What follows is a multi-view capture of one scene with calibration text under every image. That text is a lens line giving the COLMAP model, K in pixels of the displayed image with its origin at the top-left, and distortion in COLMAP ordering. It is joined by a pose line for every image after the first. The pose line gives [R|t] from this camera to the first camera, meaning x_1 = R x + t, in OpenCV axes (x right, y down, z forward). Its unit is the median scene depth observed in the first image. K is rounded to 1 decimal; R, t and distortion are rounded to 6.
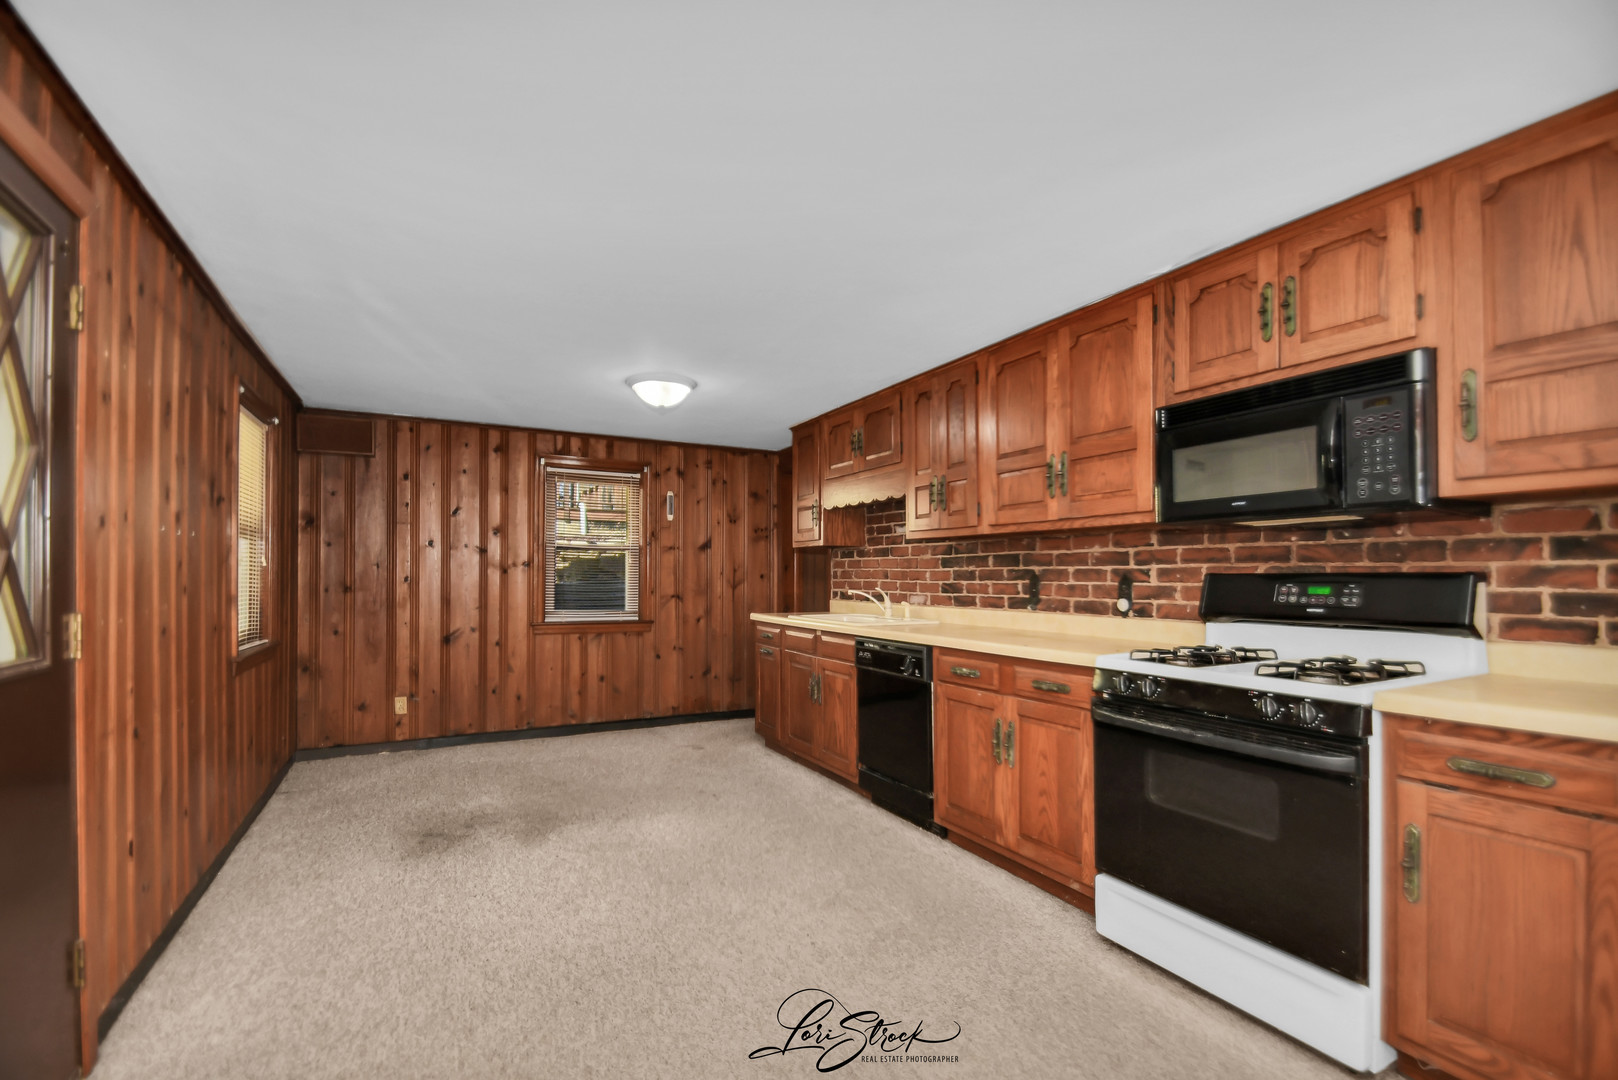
lens RADIAL K [[710.1, 0, 796.5], [0, 710.1, 578.6], [0, 0, 1]] dist [-0.004931, -0.004457]
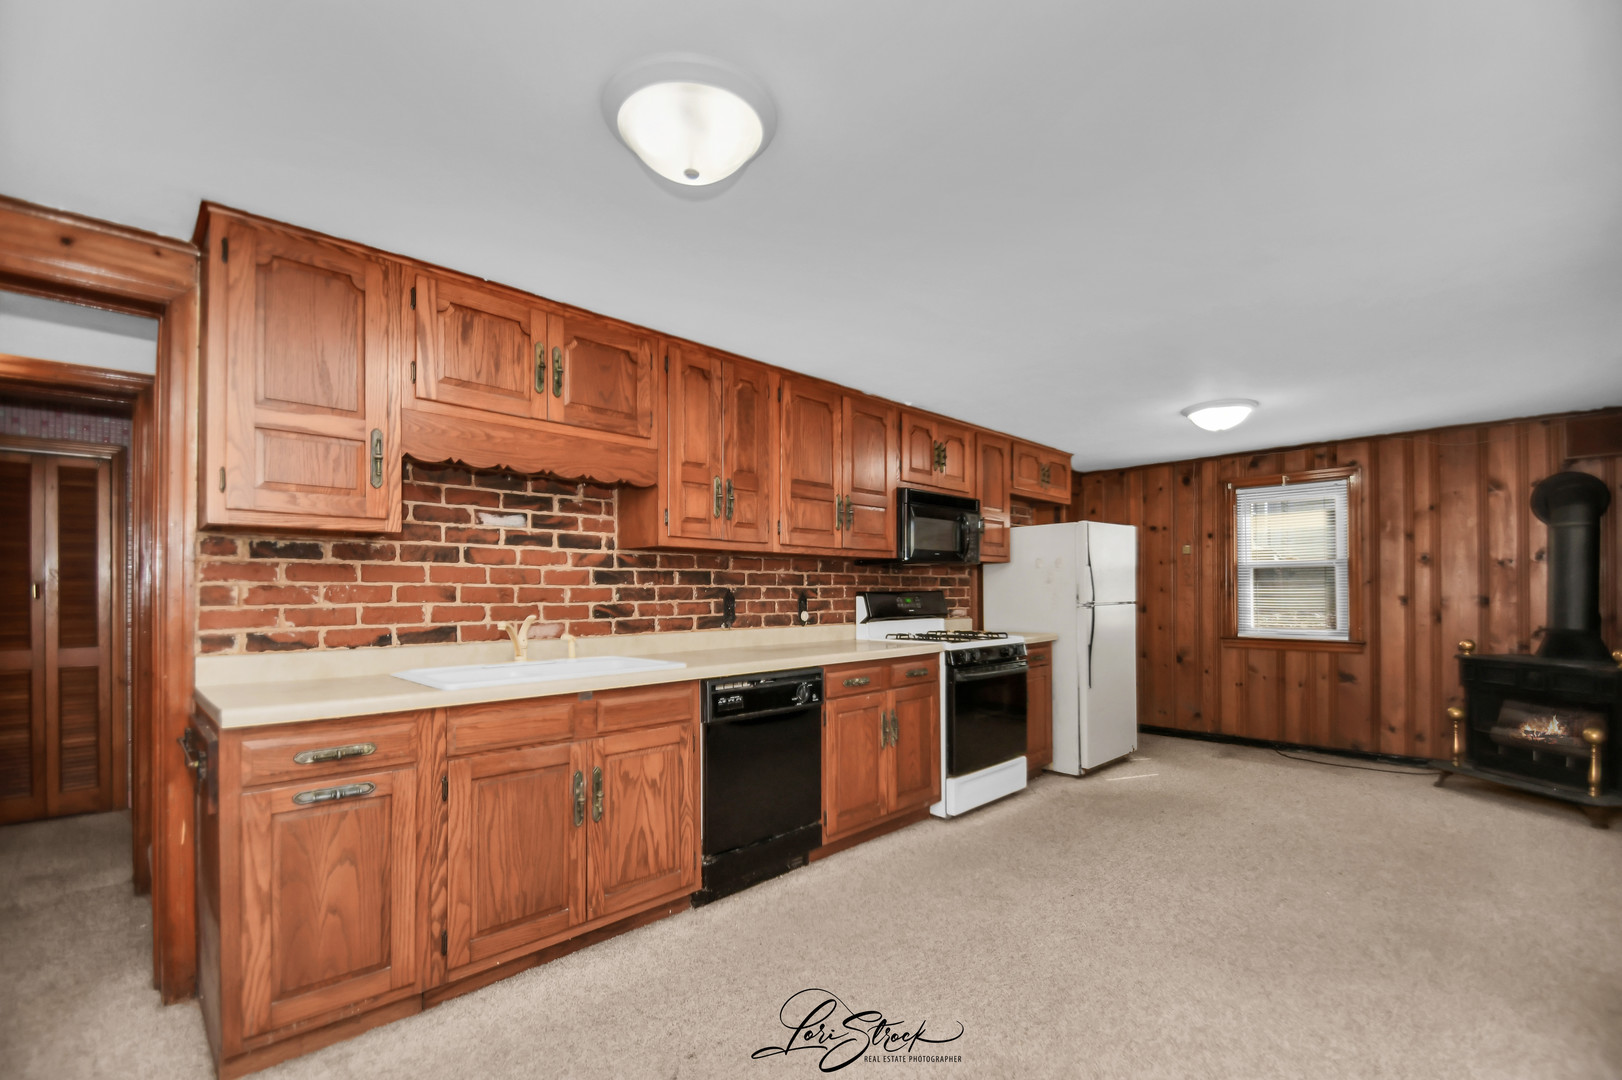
lens RADIAL K [[711.9, 0, 810.9], [0, 711.9, 588.7], [0, 0, 1]] dist [-0.004931, -0.004457]
pose [[-0.304996, 0.005110, 0.952340, -0.697794], [0.008468, 0.999961, -0.002654, -0.008171], [-0.952316, 0.007255, -0.305027, 1.246498]]
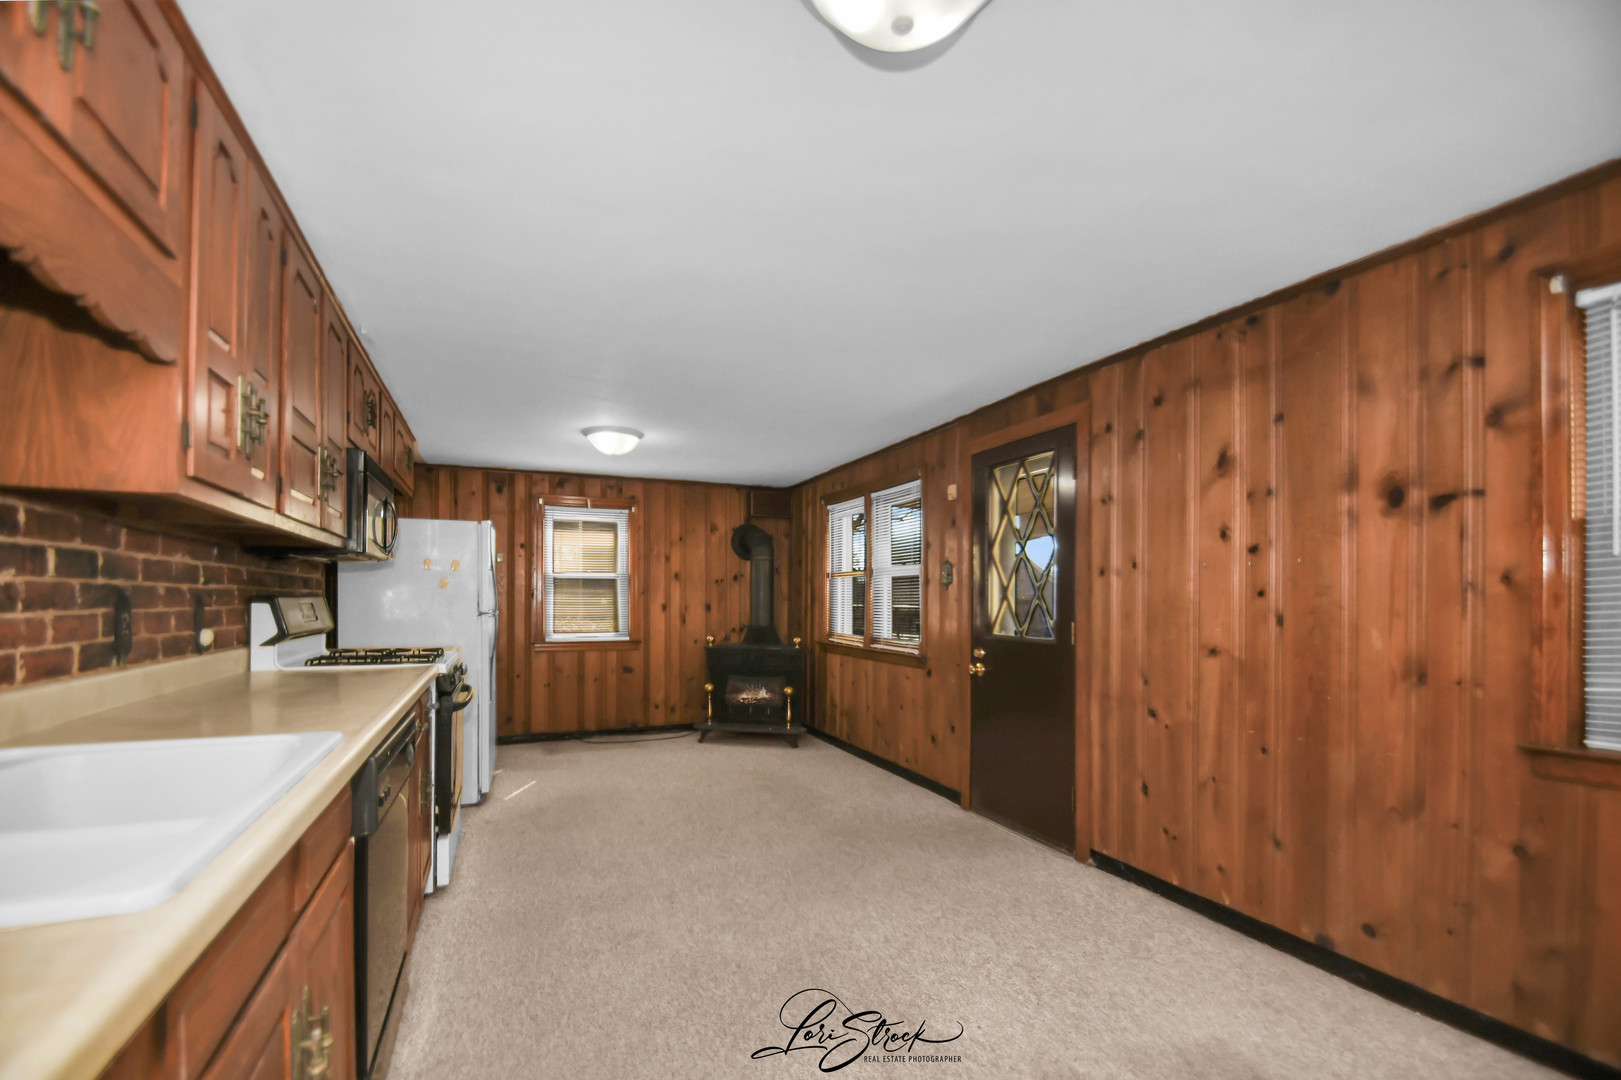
lens RADIAL K [[711.4, 0, 791.9], [0, 711.4, 603.4], [0, 0, 1]] dist [-0.004931, -0.004457]
pose [[-0.996766, -0.008179, 0.079937, -0.192071], [-0.007478, 0.999931, 0.009065, -0.008660], [-0.080005, 0.008438, -0.996759, 1.524993]]
